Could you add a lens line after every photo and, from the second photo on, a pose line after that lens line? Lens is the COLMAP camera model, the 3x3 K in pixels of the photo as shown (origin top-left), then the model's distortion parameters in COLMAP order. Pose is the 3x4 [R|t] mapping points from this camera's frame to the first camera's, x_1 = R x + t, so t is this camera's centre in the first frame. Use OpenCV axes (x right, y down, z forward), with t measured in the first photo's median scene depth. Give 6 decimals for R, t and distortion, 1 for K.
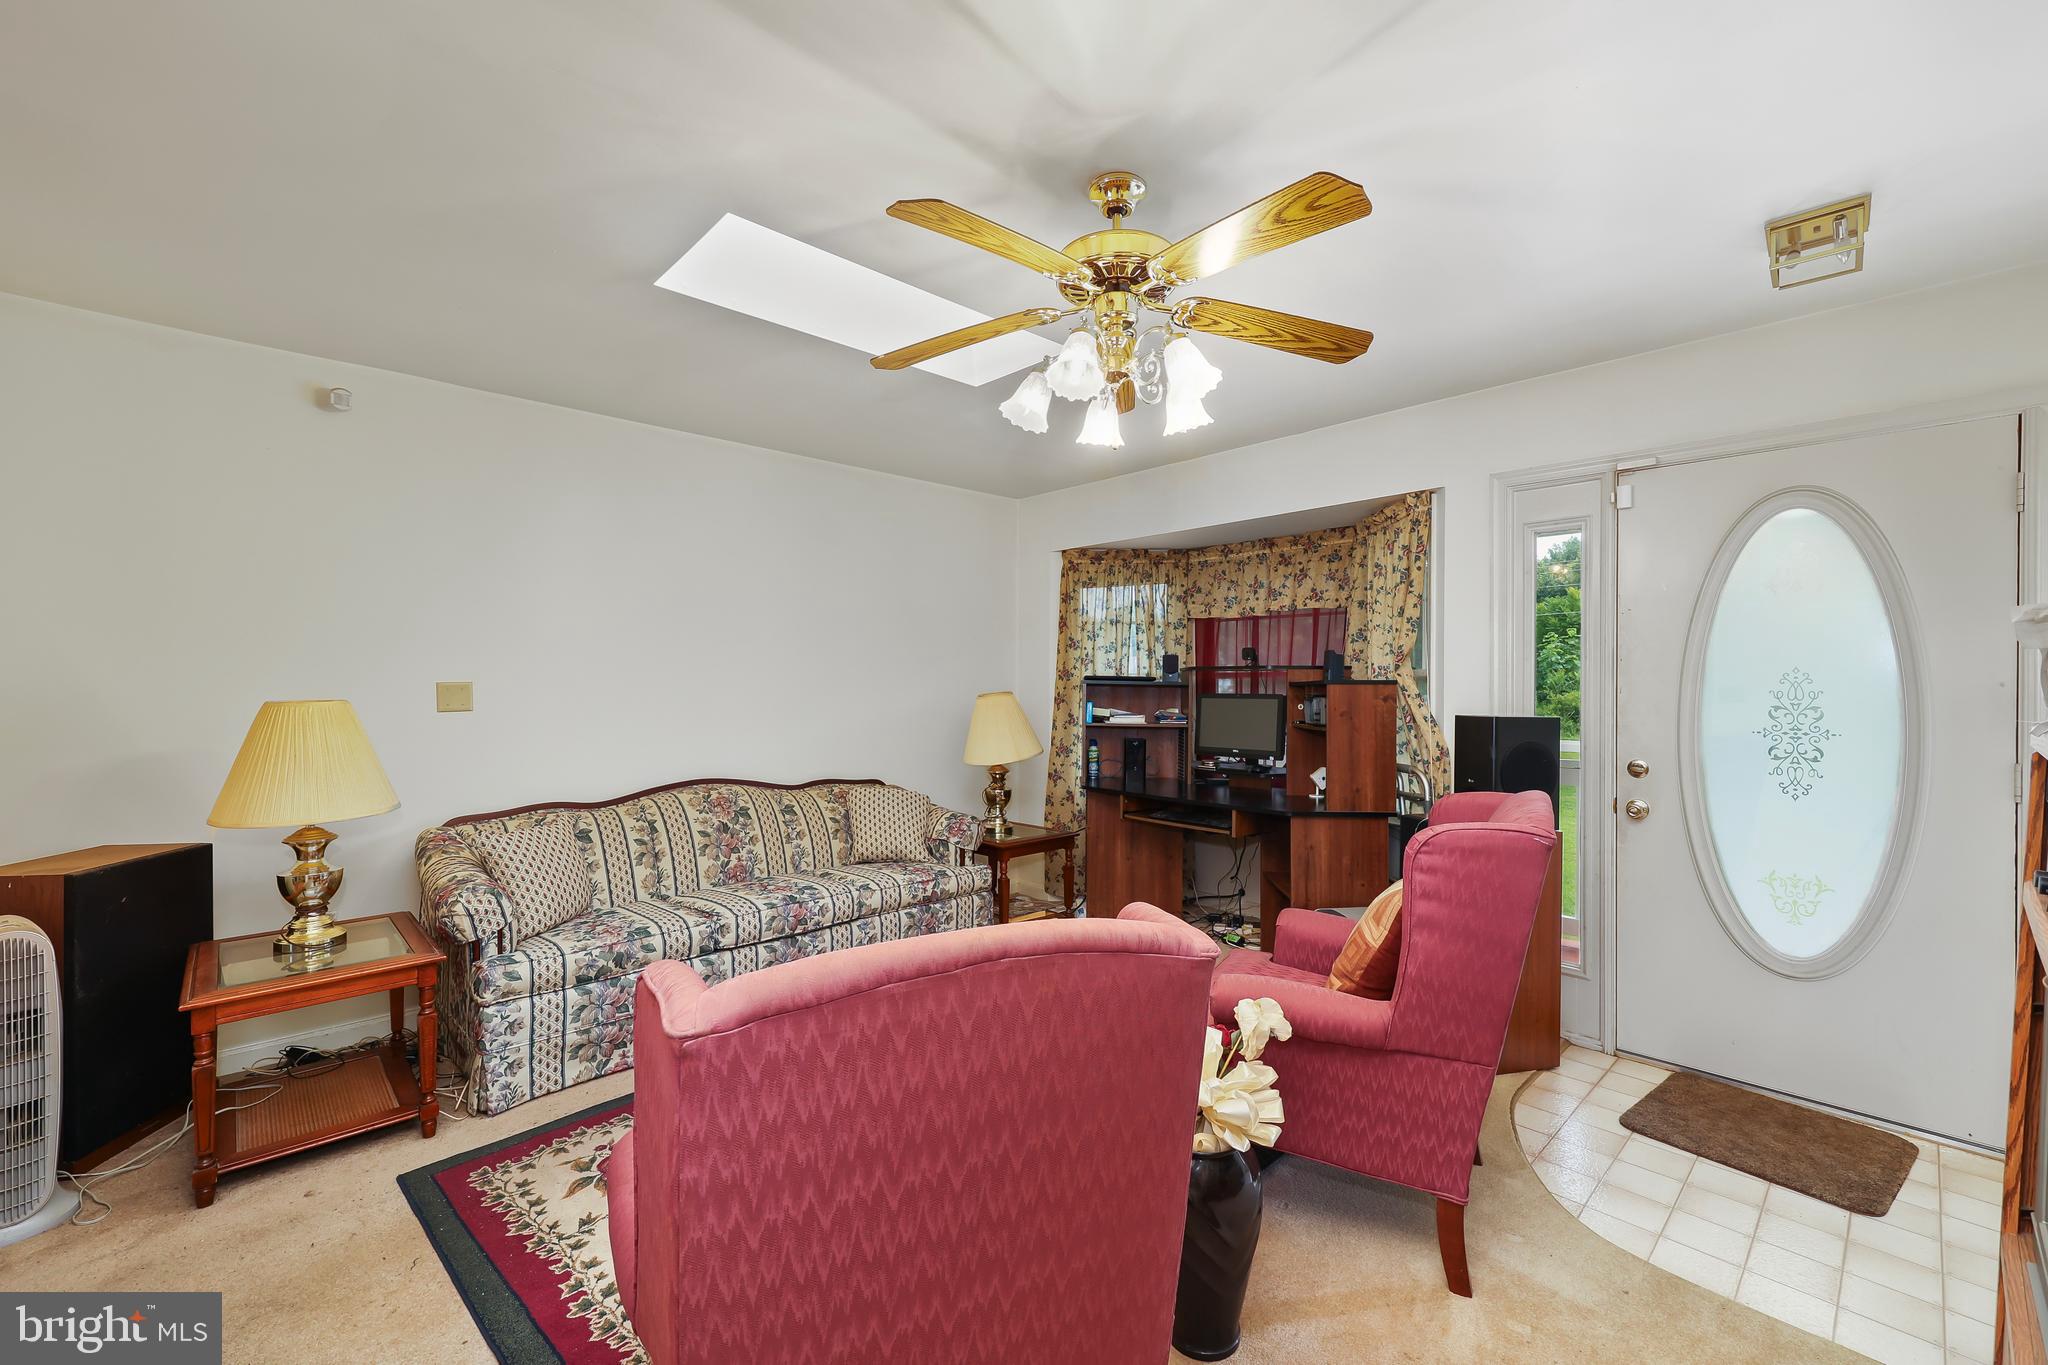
lens RADIAL K [[833.8, 0, 1063.3], [0, 833.8, 679.6], [0, 0, 1]] dist [0.002166, 0.000104]
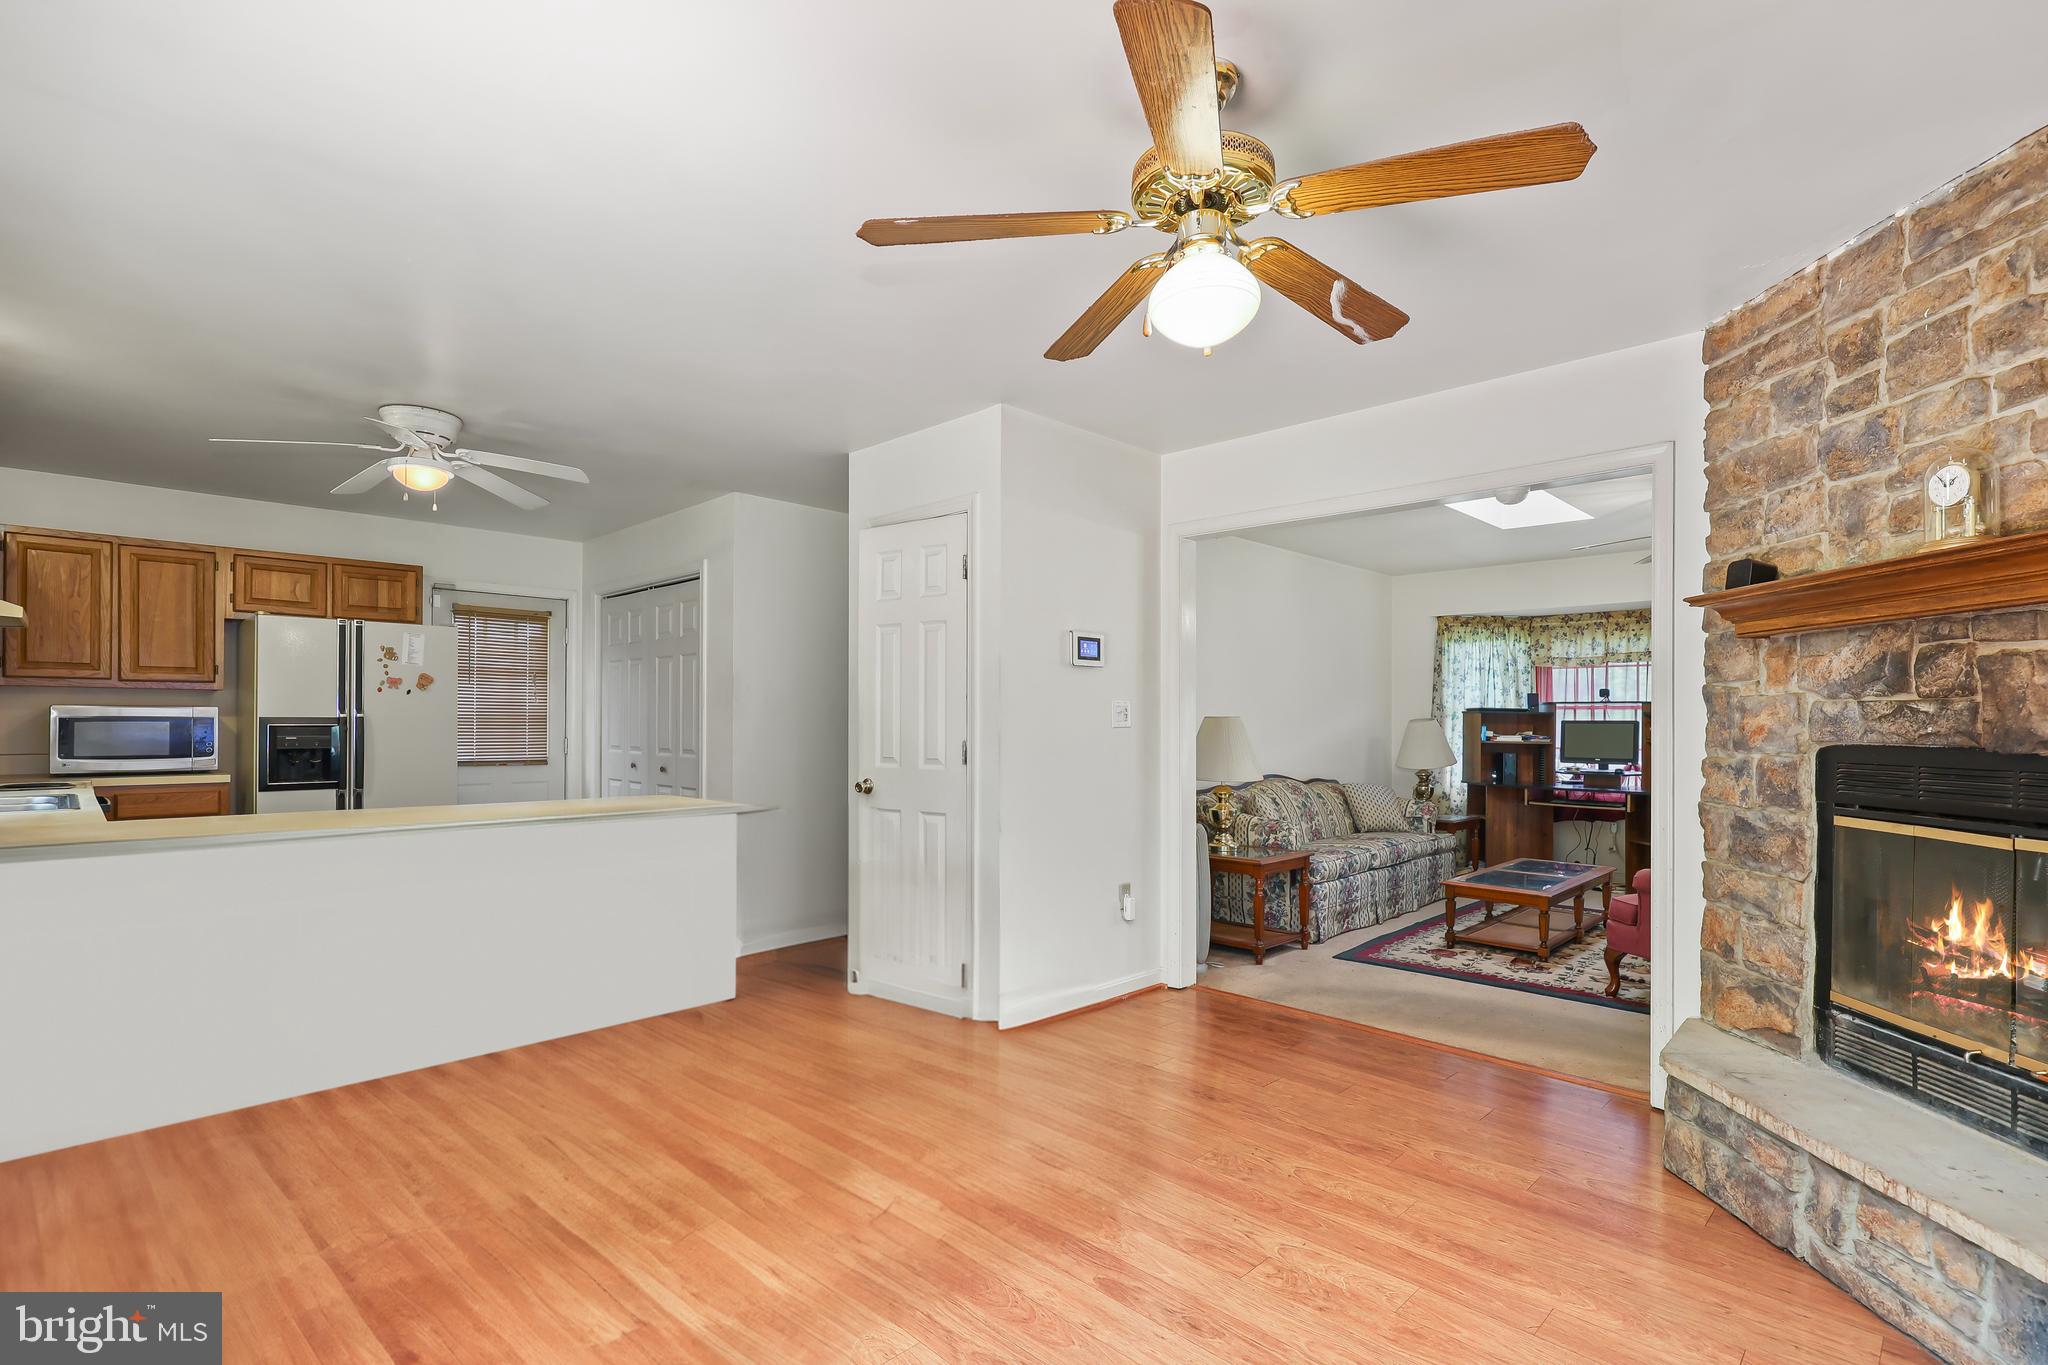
lens RADIAL K [[971.0, 0, 1028.7], [0, 971.0, 717.7], [0, 0, 1]] dist [-0.018810, -0.000351]
pose [[0.999814, 0.004541, 0.018755, -0.789985], [-0.004552, 0.999990, 0.000496, 0.015612], [-0.018753, -0.000581, 0.999824, -0.645251]]
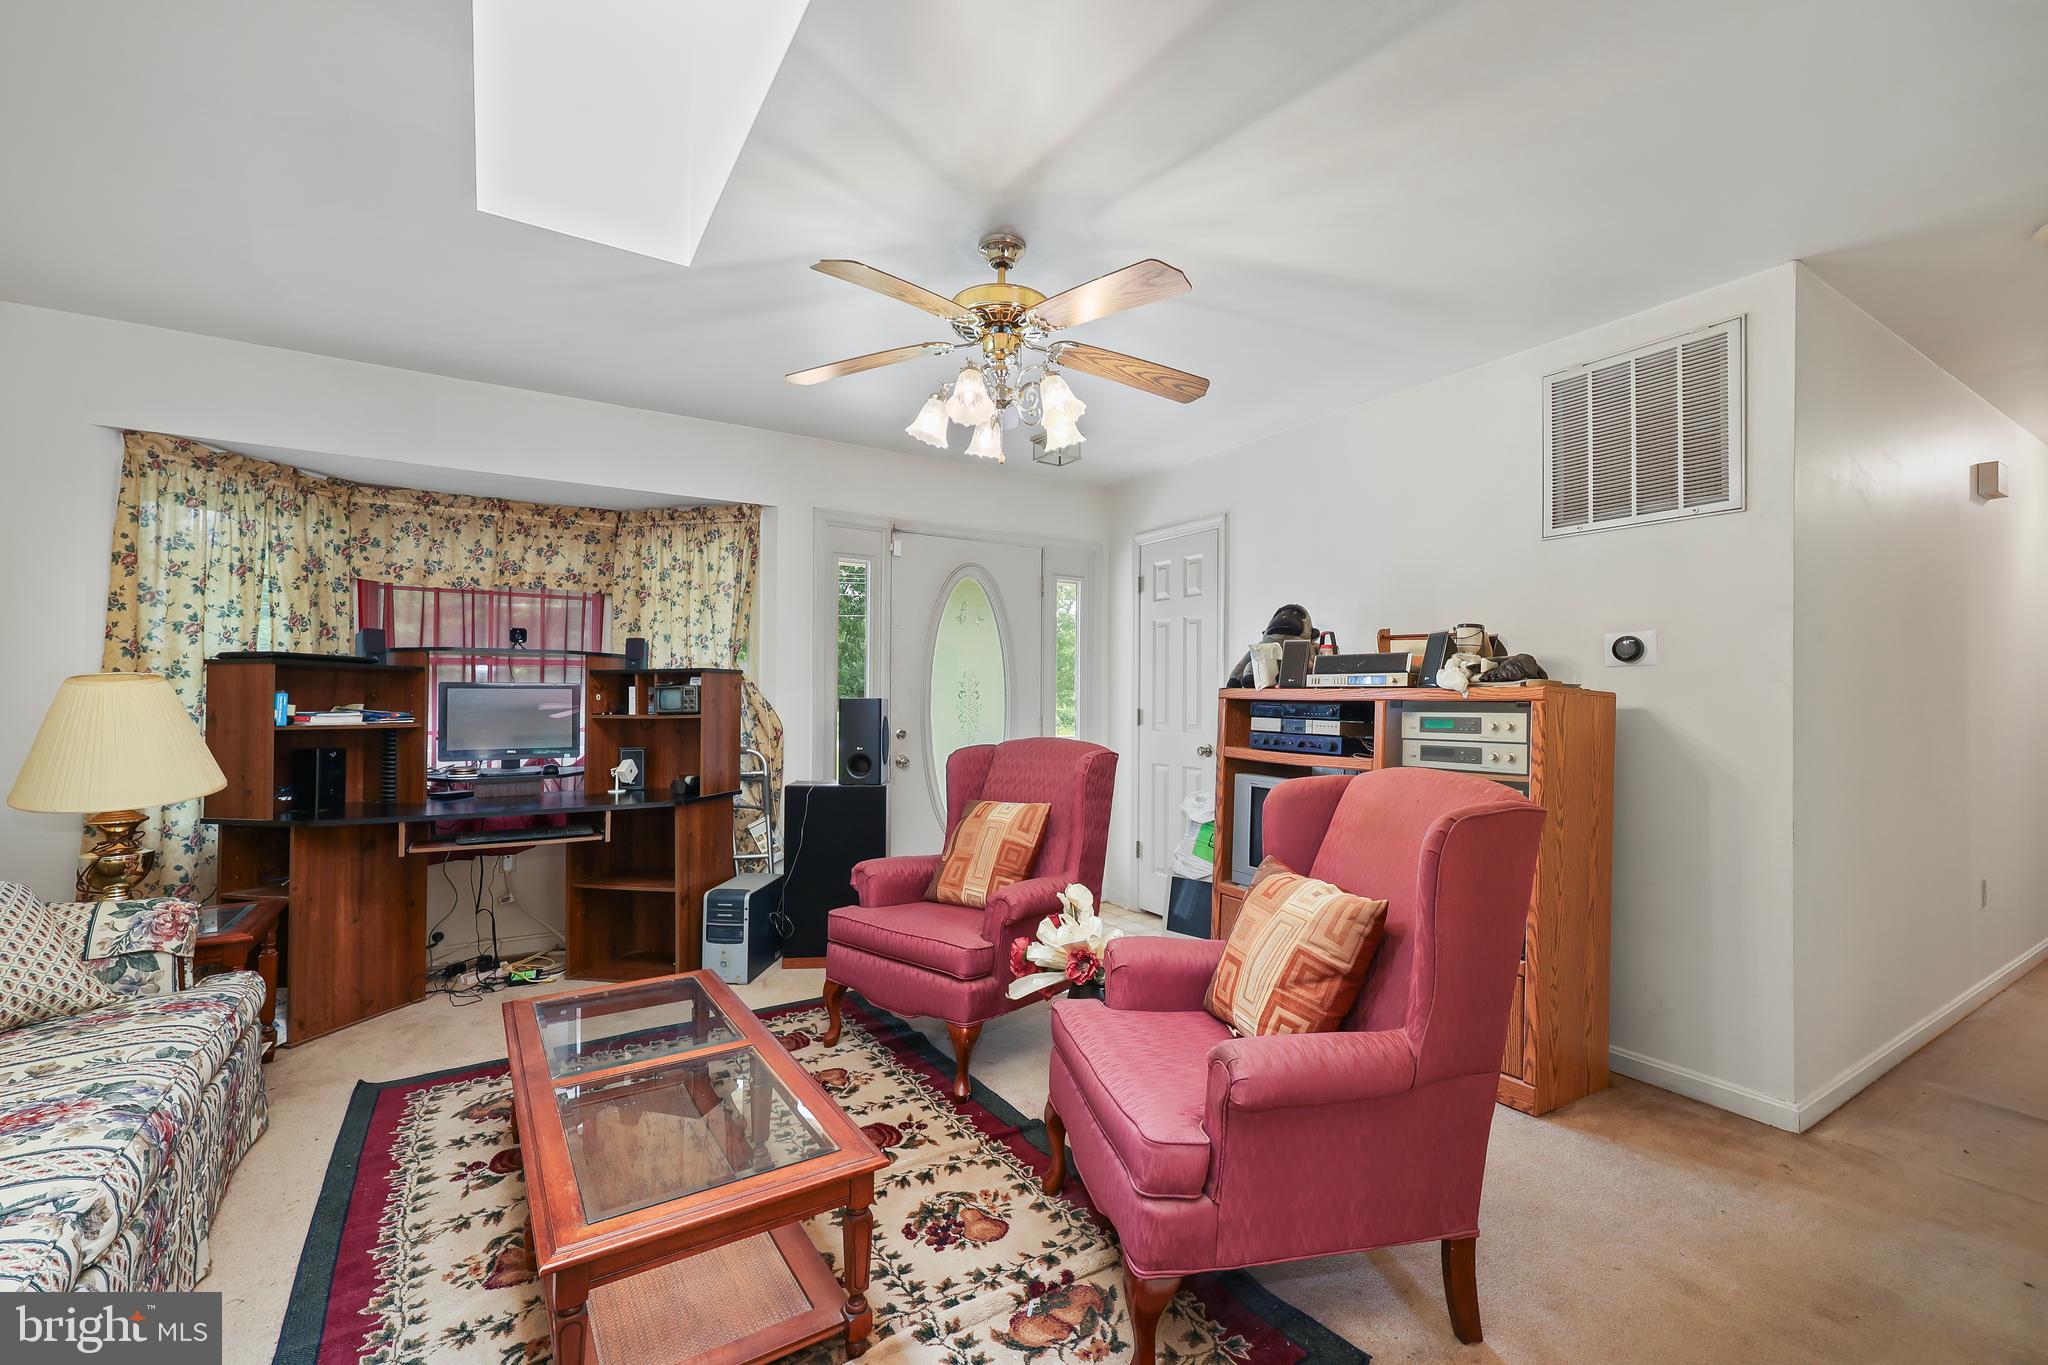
lens RADIAL K [[864.4, 0, 1015.5], [0, 864.4, 684.4], [0, 0, 1]] dist [-0.000168, -0.000063]
pose [[0.204072, 0.014680, 0.978846, -0.510271], [-0.005909, 0.999888, -0.013764, 0.026647], [-0.978938, -0.002976, 0.204136, 0.322521]]
